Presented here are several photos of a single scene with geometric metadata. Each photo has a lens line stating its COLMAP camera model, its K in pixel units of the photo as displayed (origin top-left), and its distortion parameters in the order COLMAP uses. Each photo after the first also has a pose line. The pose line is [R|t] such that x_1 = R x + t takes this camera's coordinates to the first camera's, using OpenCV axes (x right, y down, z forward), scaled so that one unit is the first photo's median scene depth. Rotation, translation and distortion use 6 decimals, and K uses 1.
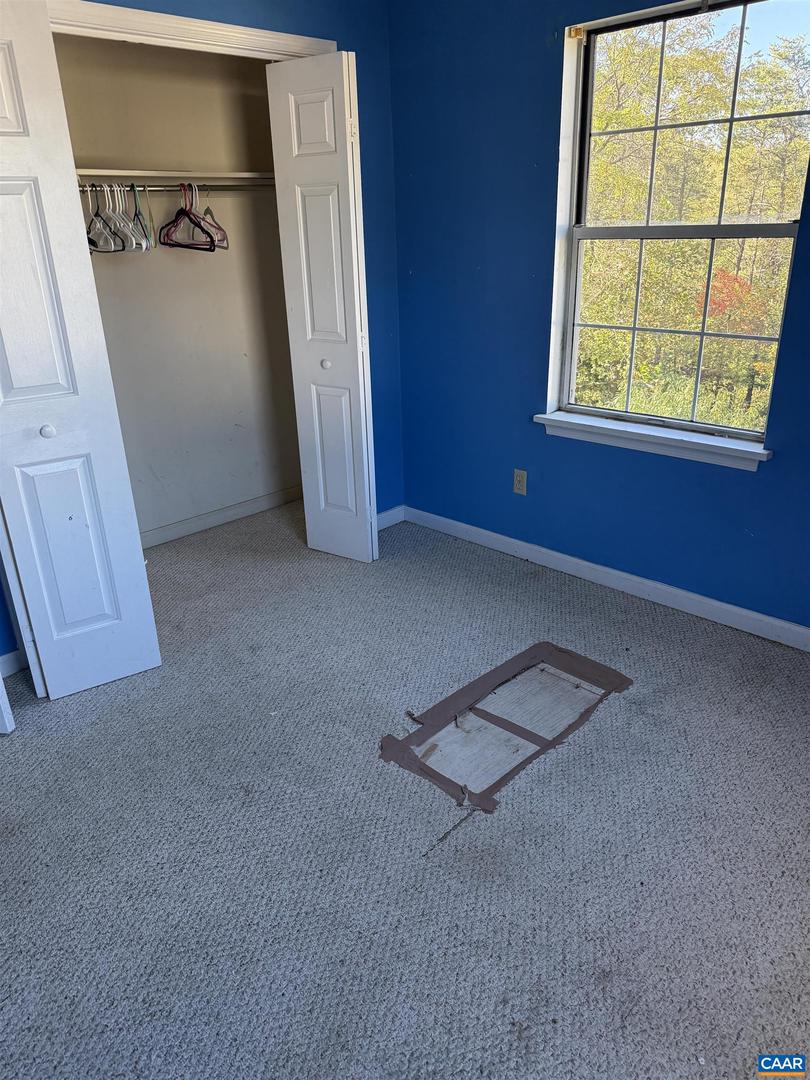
lens RADIAL K [[763.8, 0, 405.0], [0, 763.8, 540.0], [0, 0, 1]] dist [0.064713, -0.095288]
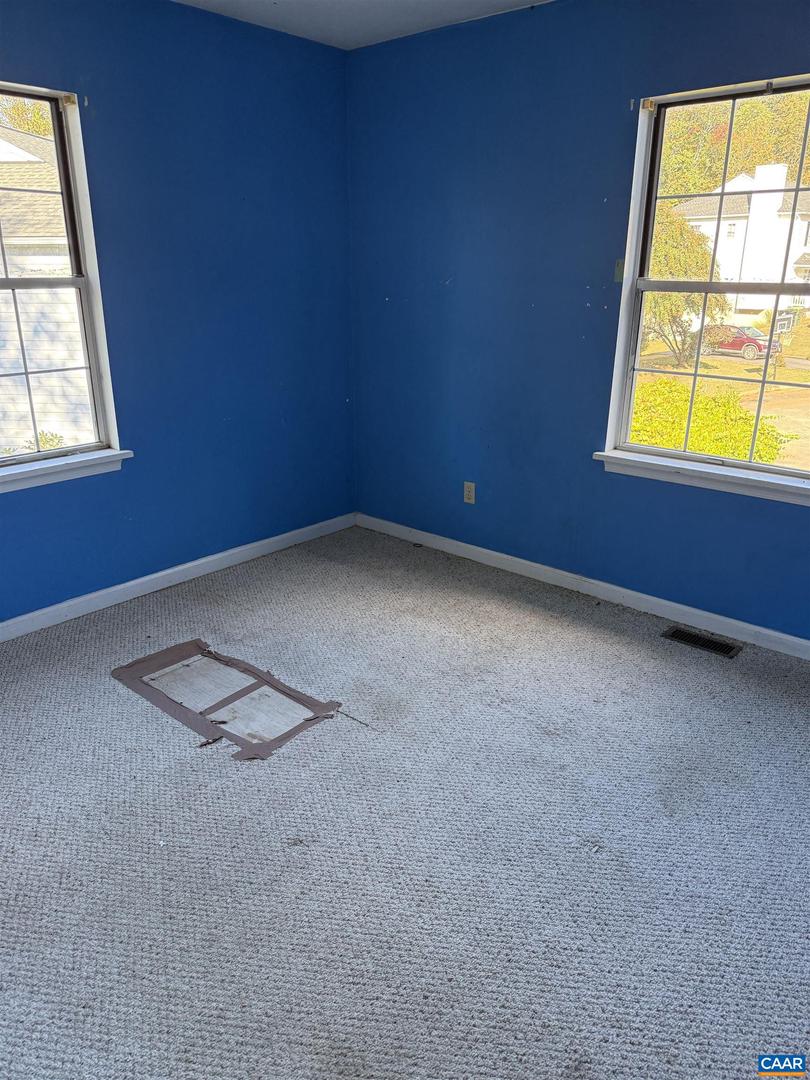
lens RADIAL K [[763.8, 0, 405.0], [0, 763.8, 540.0], [0, 0, 1]] dist [0.064713, -0.095288]
pose [[-0.073946, -0.301460, 0.950607, -0.934896], [0.383858, 0.871171, 0.306128, -0.223706], [-0.920427, 0.387535, 0.051298, 0.630008]]
